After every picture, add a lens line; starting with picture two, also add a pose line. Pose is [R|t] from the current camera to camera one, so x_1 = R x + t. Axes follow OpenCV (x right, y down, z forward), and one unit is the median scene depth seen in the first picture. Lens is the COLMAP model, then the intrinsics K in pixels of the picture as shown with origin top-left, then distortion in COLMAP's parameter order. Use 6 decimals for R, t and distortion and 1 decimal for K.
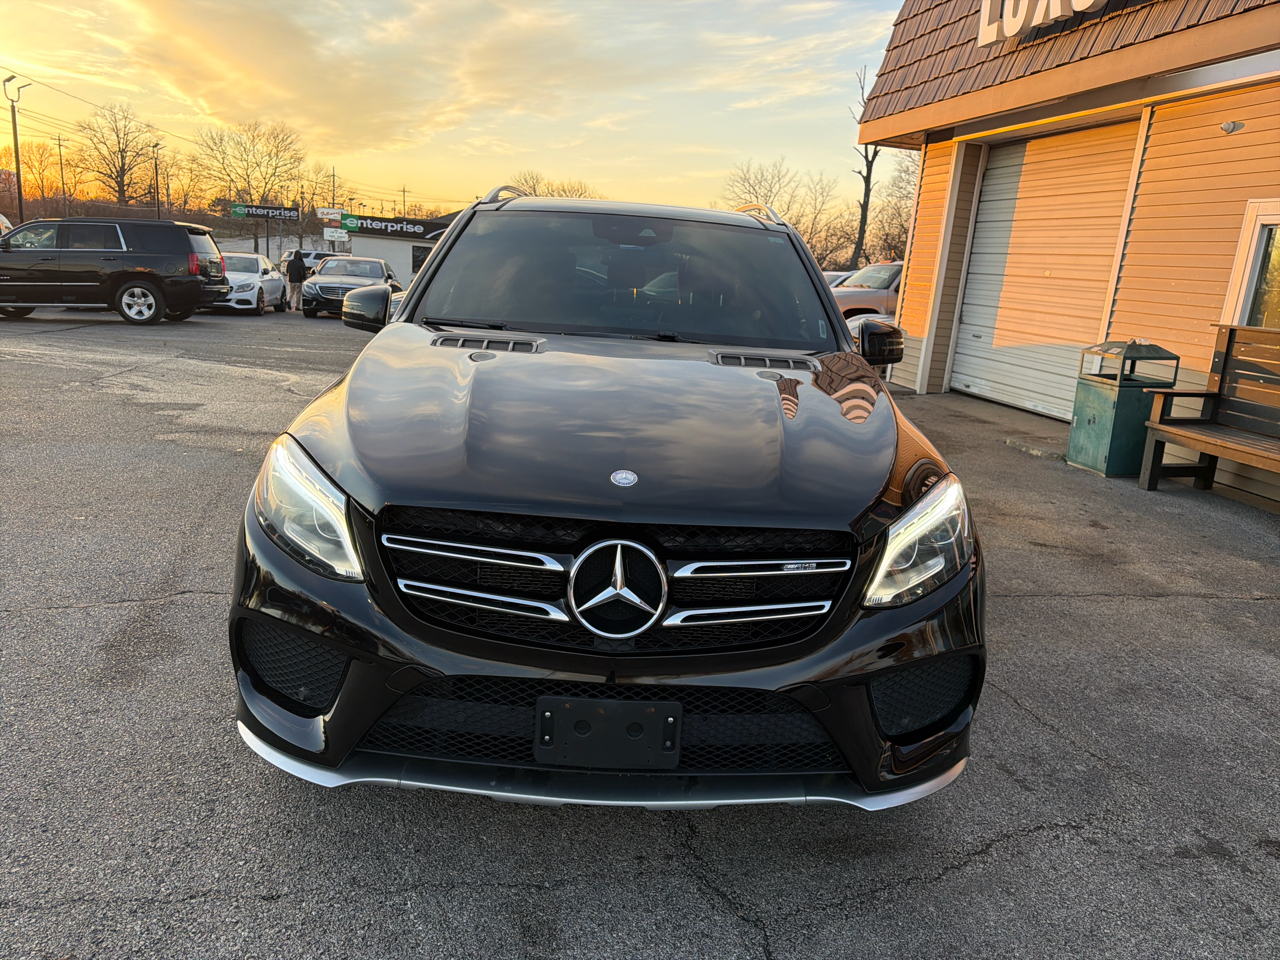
lens RADIAL K [[901.0, 0, 642.3], [0, 901.0, 483.0], [0, 0, 1]] dist [0.031140, -0.036890]
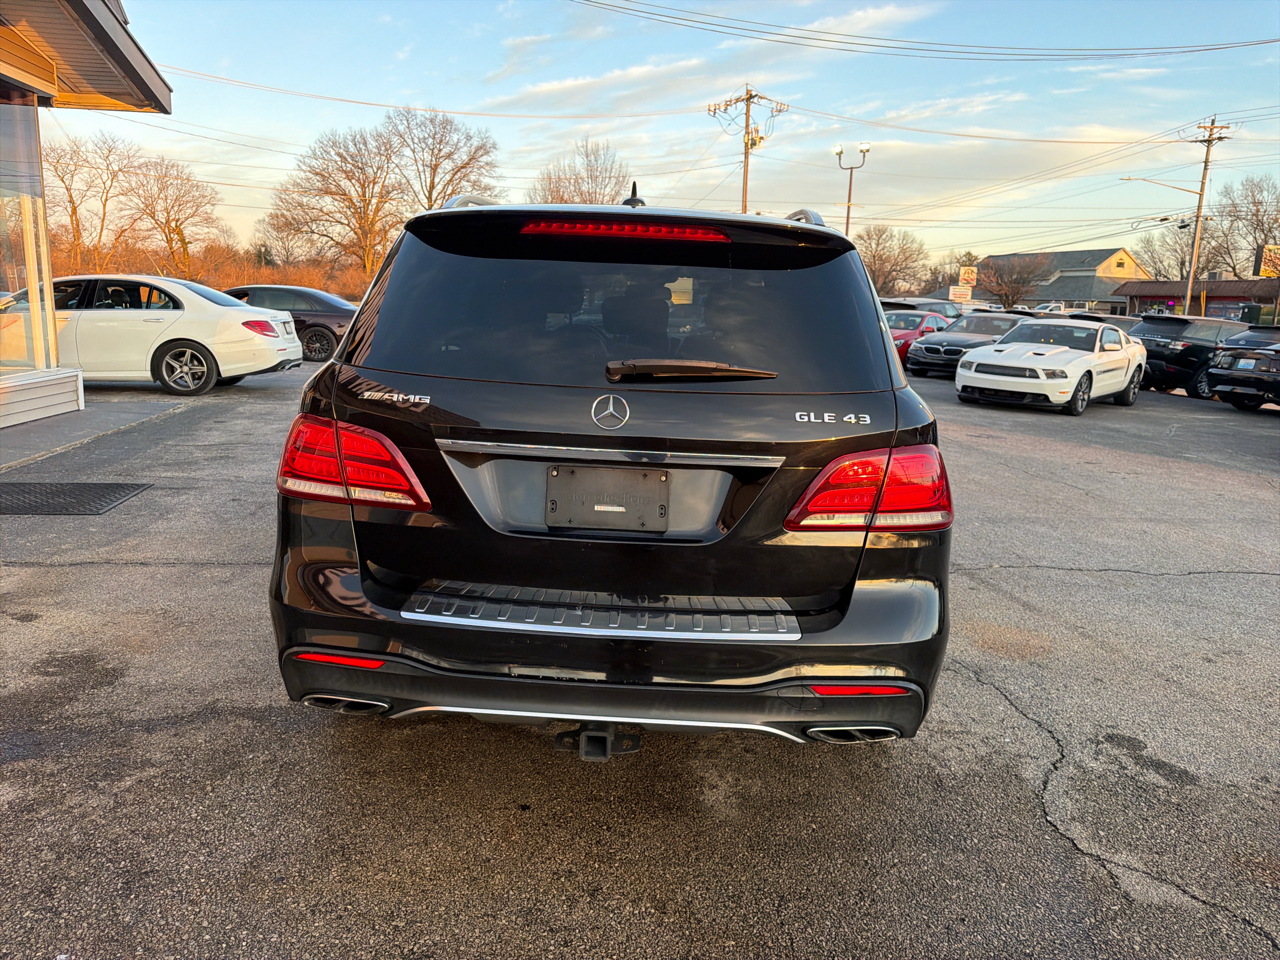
lens RADIAL K [[901.0, 0, 638.8], [0, 901.0, 474.8], [0, 0, 1]] dist [0.031140, -0.036890]
pose [[-0.992082, -0.120668, 0.034832, -0.091526], [-0.095087, 0.902818, 0.419379, -0.706965], [-0.082052, 0.412746, -0.907143, 2.922674]]
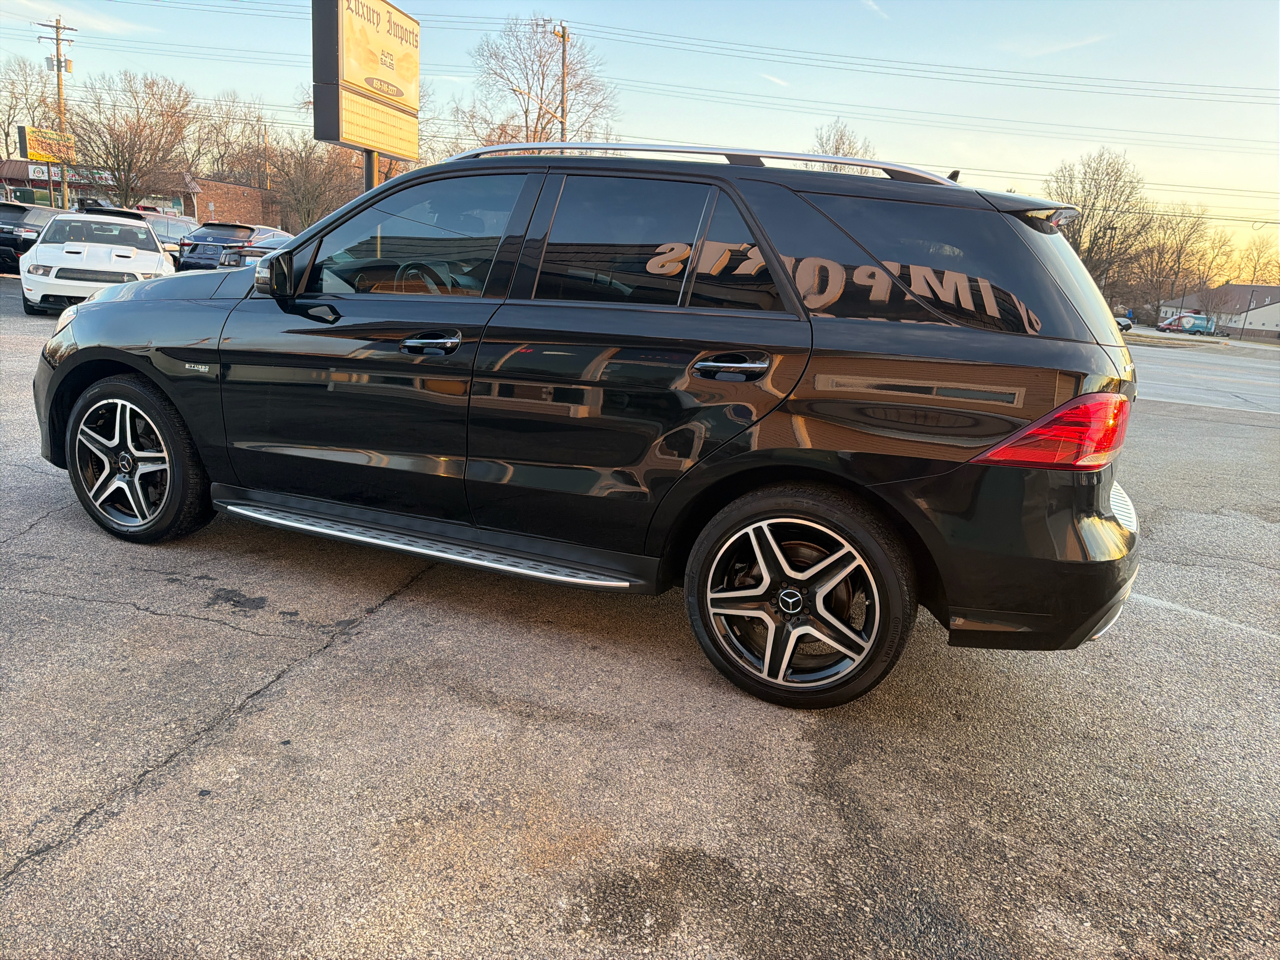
lens RADIAL K [[901.0, 0, 632.3], [0, 901.0, 482.5], [0, 0, 1]] dist [0.031140, -0.036890]
pose [[-0.391773, 0.123603, -0.911721, 1.250900], [-0.315909, 0.912620, 0.259473, -0.395202], [0.864127, 0.389676, -0.318493, 2.110424]]
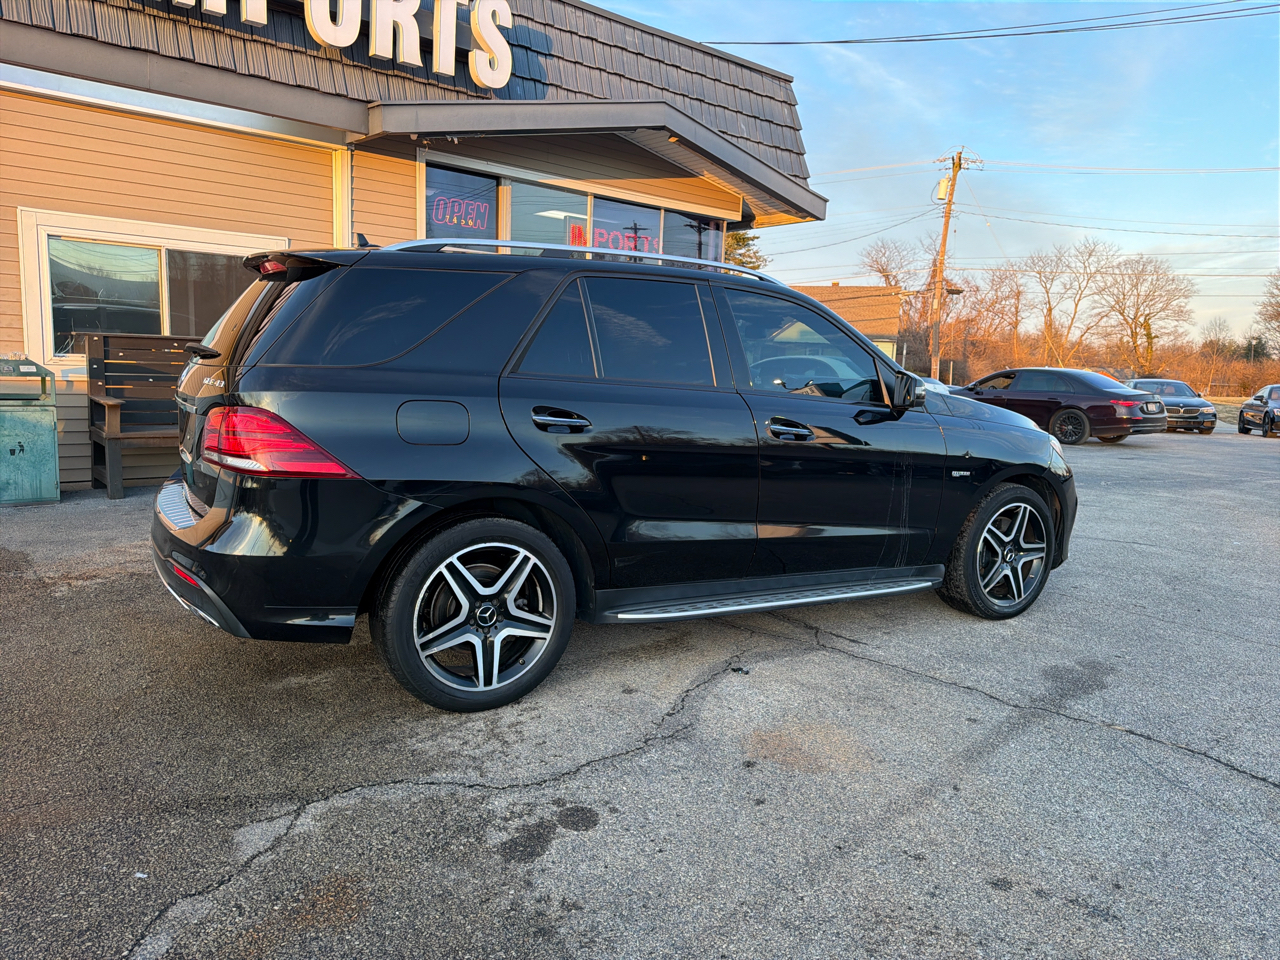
lens RADIAL K [[901.0, 0, 637.4], [0, 901.0, 479.8], [0, 0, 1]] dist [0.031140, -0.036890]
pose [[-0.488388, -0.210988, 0.846736, -1.413930], [0.130209, 0.941847, 0.309791, -0.608294], [-0.862858, 0.261551, -0.432514, 2.263520]]
